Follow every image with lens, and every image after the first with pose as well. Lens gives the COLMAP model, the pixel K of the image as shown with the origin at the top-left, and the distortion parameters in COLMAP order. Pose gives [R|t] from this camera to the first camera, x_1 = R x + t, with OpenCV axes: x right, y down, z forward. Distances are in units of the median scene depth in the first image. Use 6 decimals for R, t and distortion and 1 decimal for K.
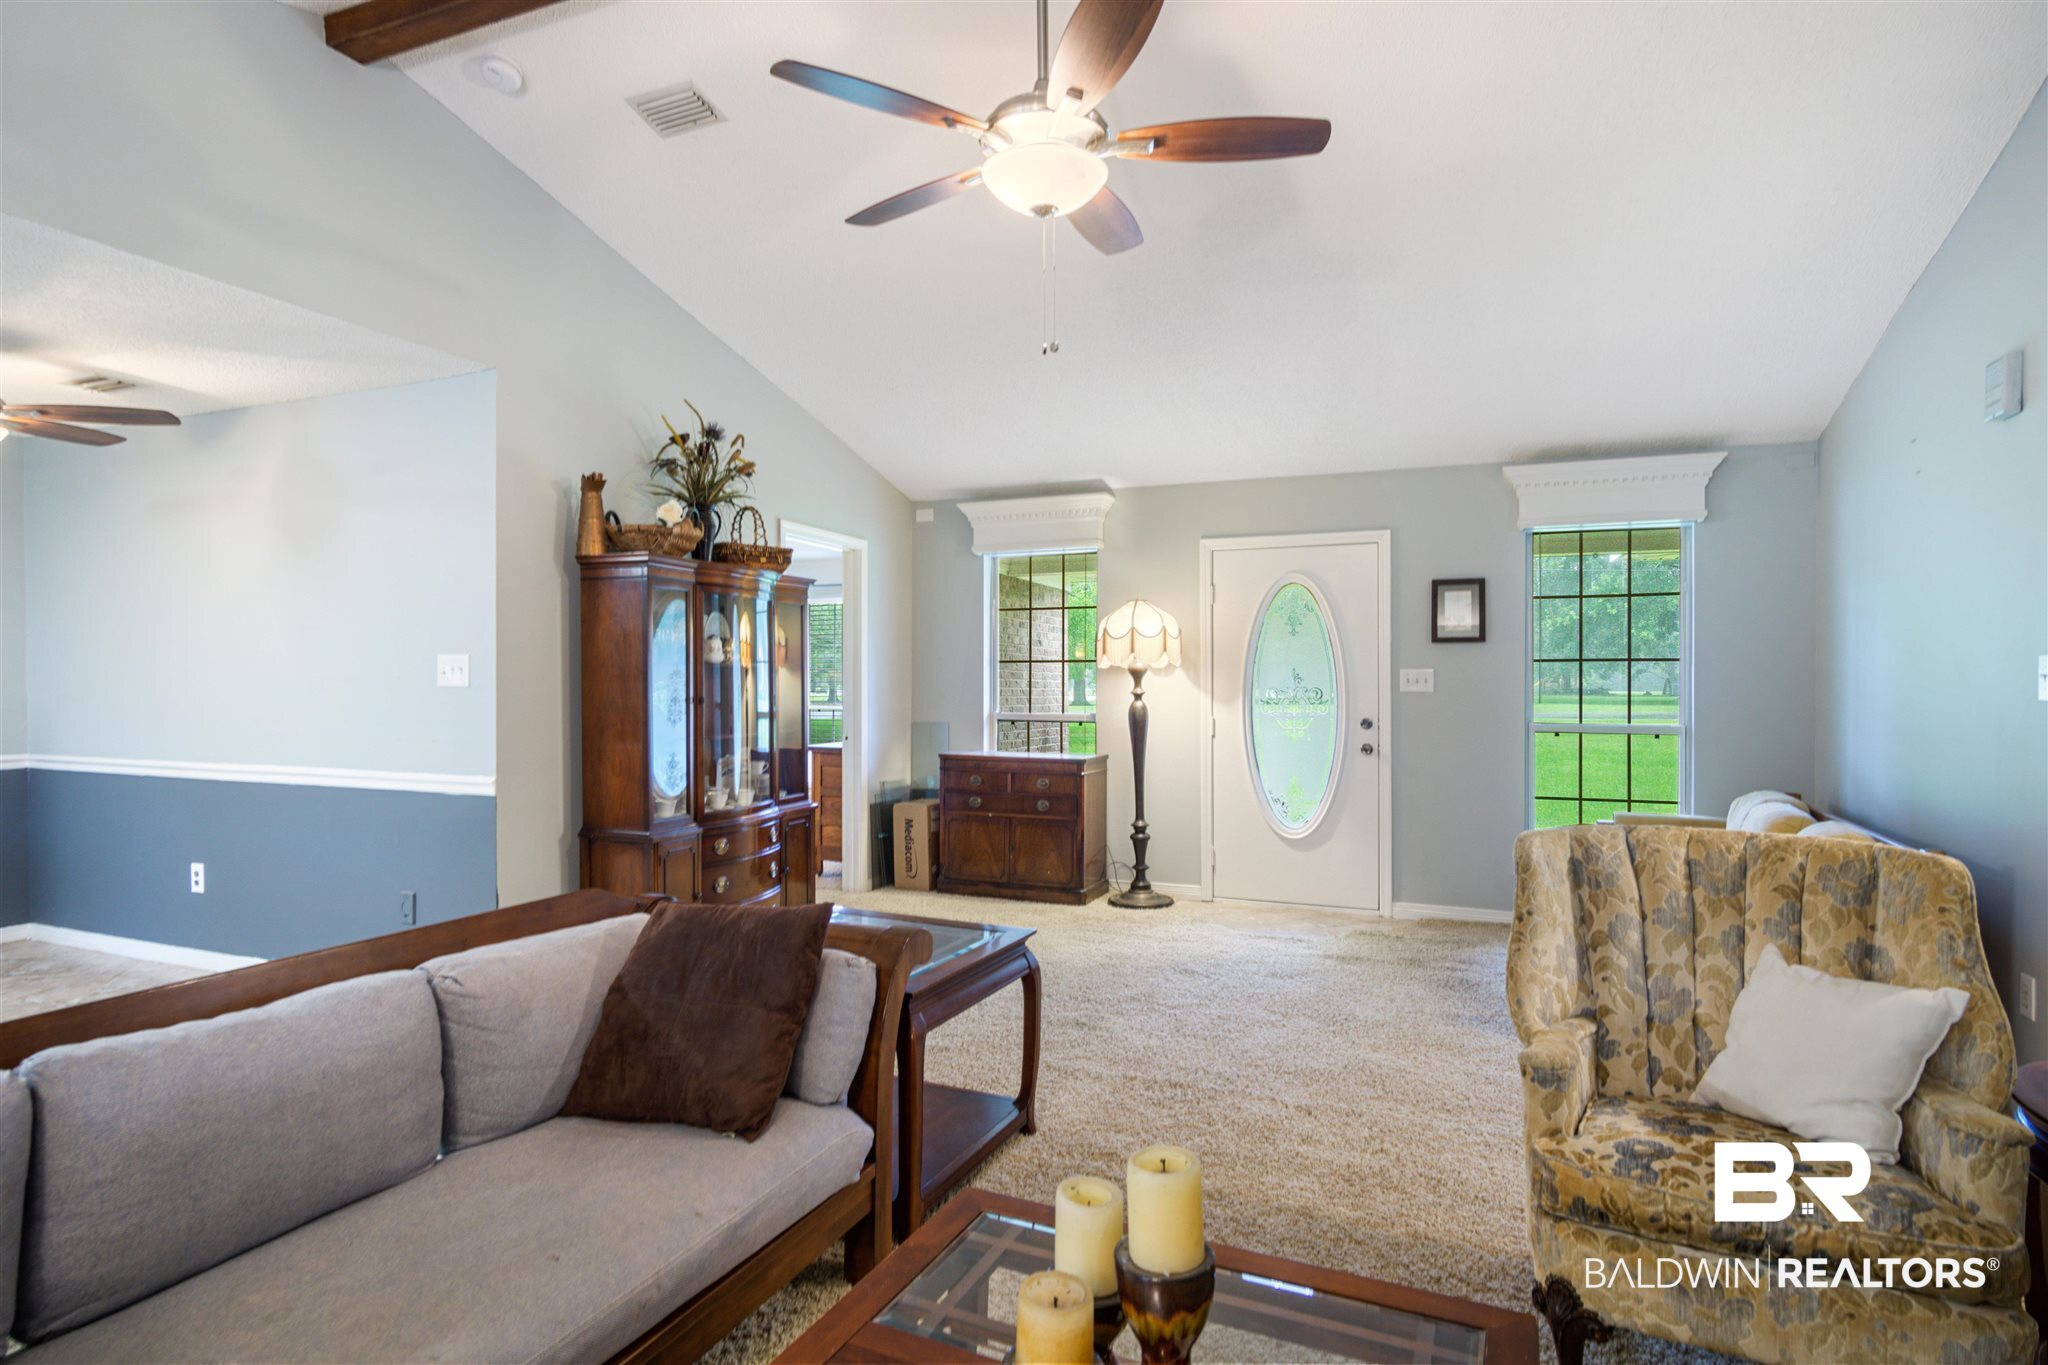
lens RADIAL K [[1101.9, 0, 1022.8], [0, 1101.9, 682.1], [0, 0, 1]] dist [-0.006687, -0.001003]
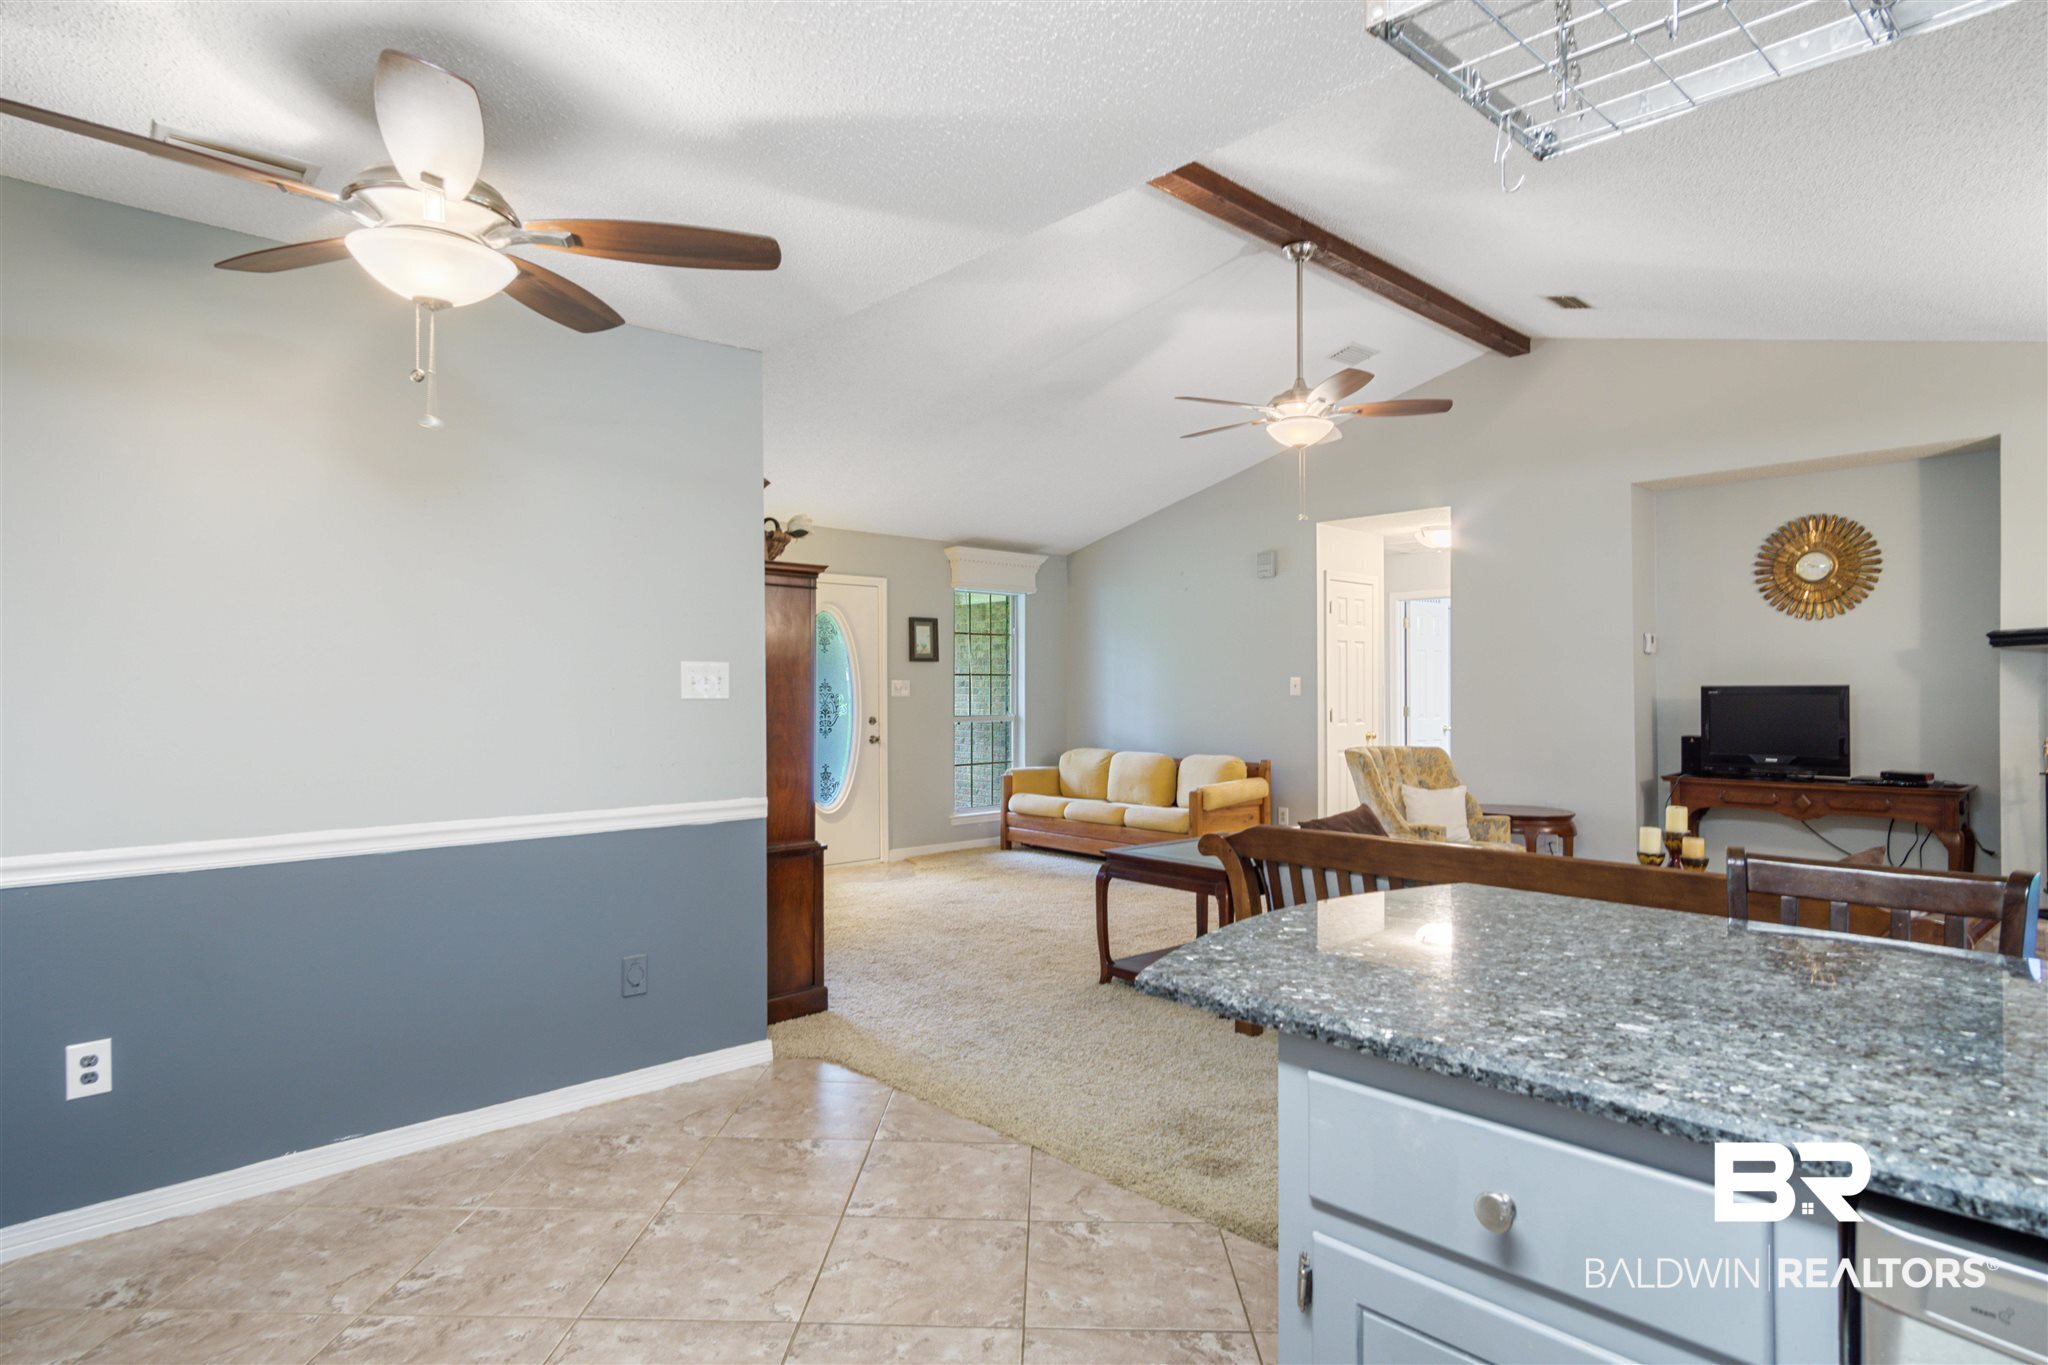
lens RADIAL K [[1101.9, 0, 1027.9], [0, 1101.9, 675.2], [0, 0, 1]] dist [-0.006687, -0.001003]
pose [[0.391069, 0.007401, 0.920332, -0.824399], [0.004781, 0.999938, -0.010072, -0.003029], [-0.920349, 0.008339, 0.391009, 0.290347]]
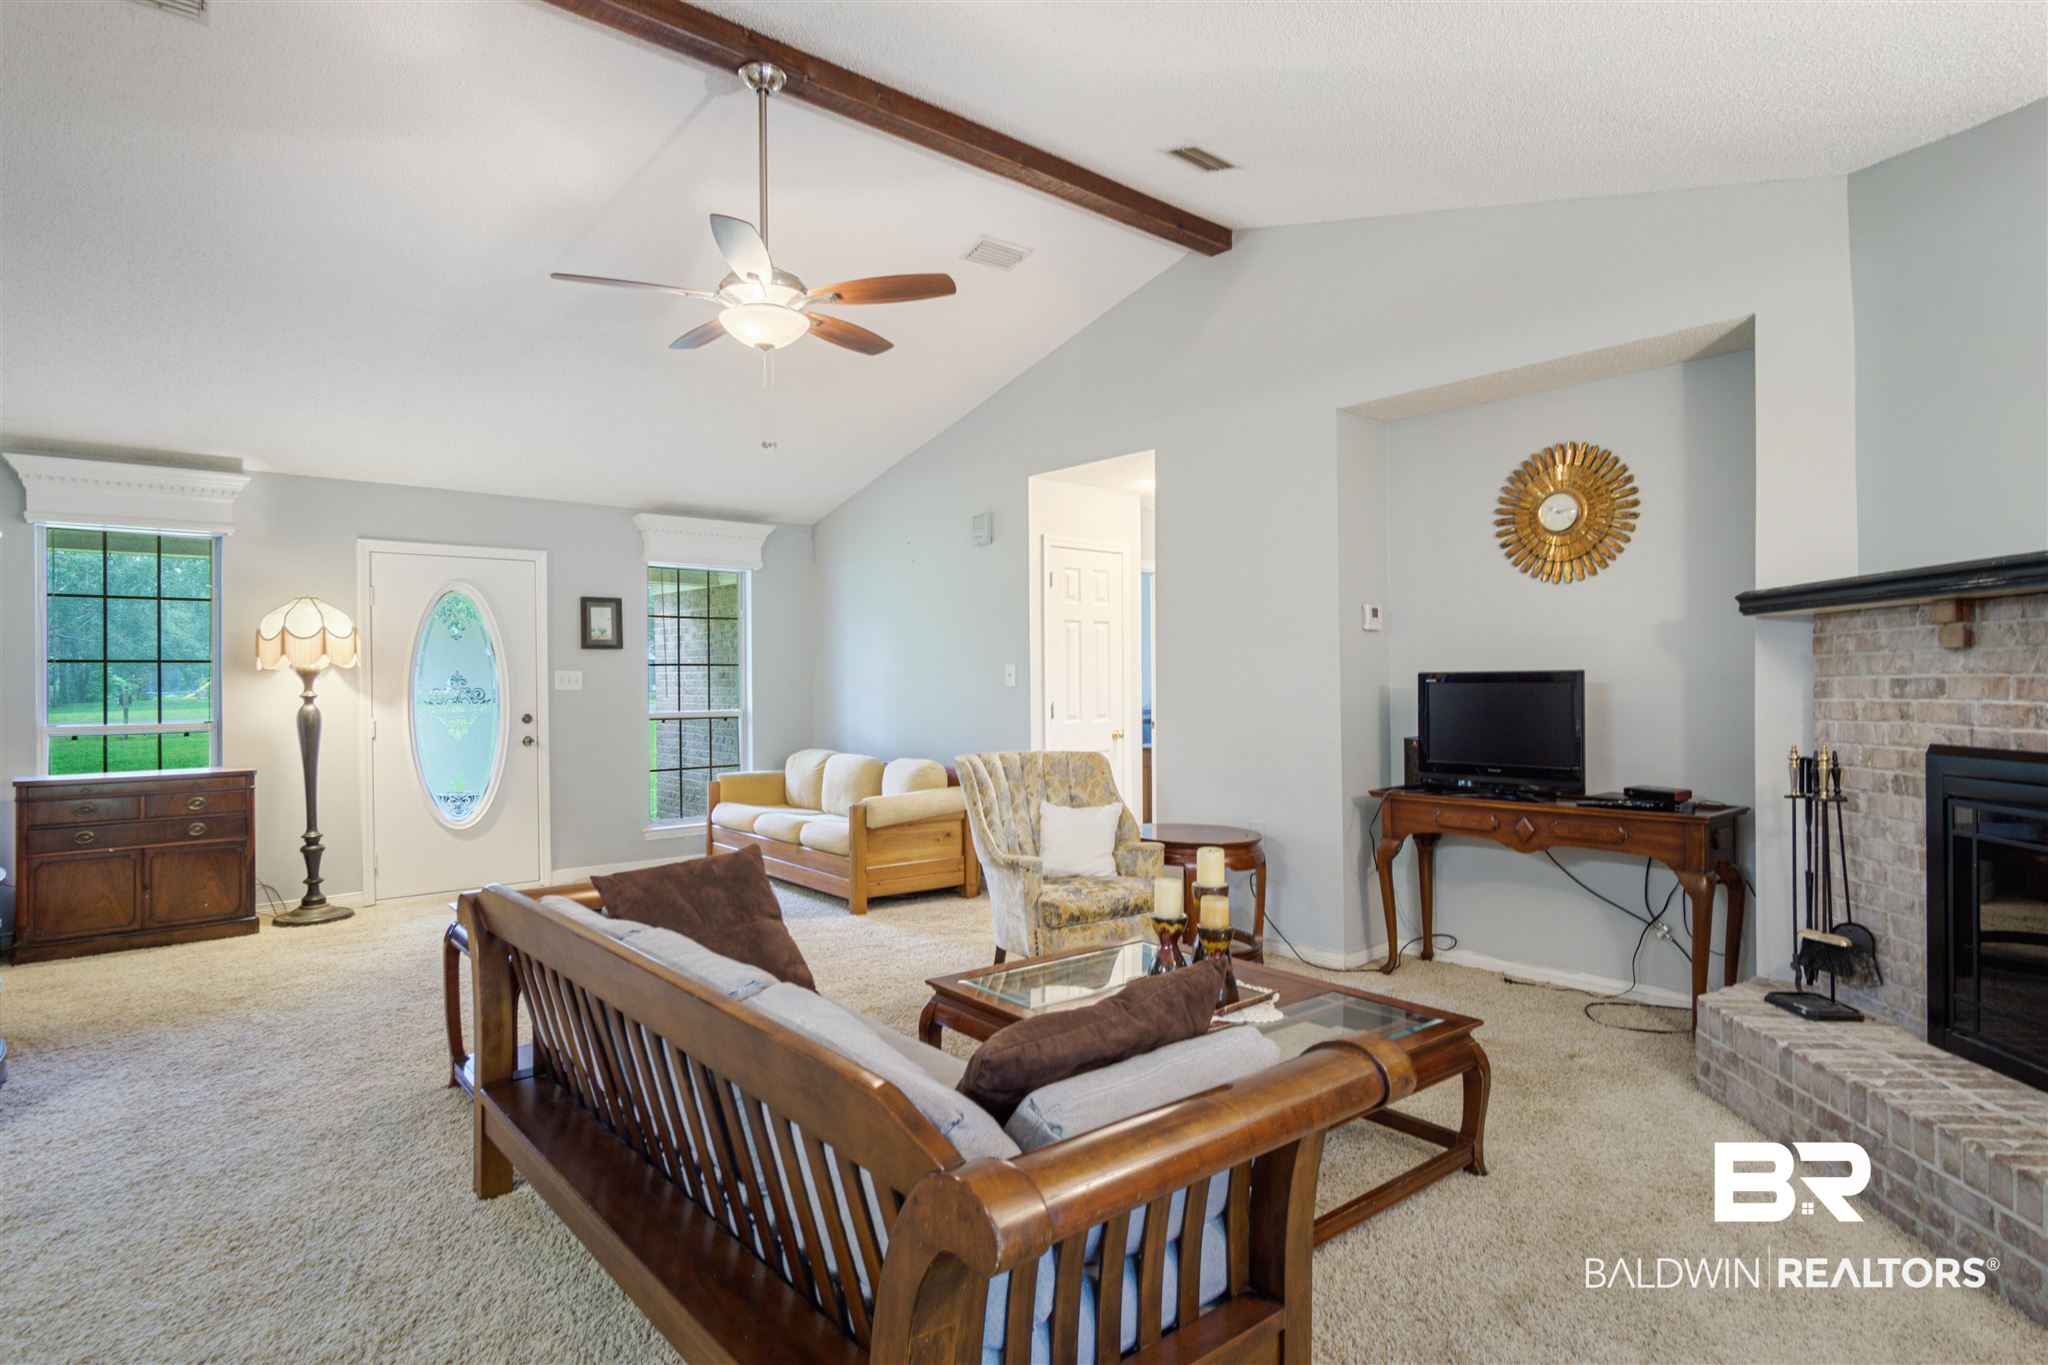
lens RADIAL K [[1101.9, 0, 1017.2], [0, 1101.9, 675.3], [0, 0, 1]] dist [-0.006687, -0.001003]
pose [[0.426381, -0.002372, 0.904540, -0.485942], [0.010149, 0.999946, -0.002162, 0.000409], [-0.904487, 0.010102, 0.426382, 0.053501]]
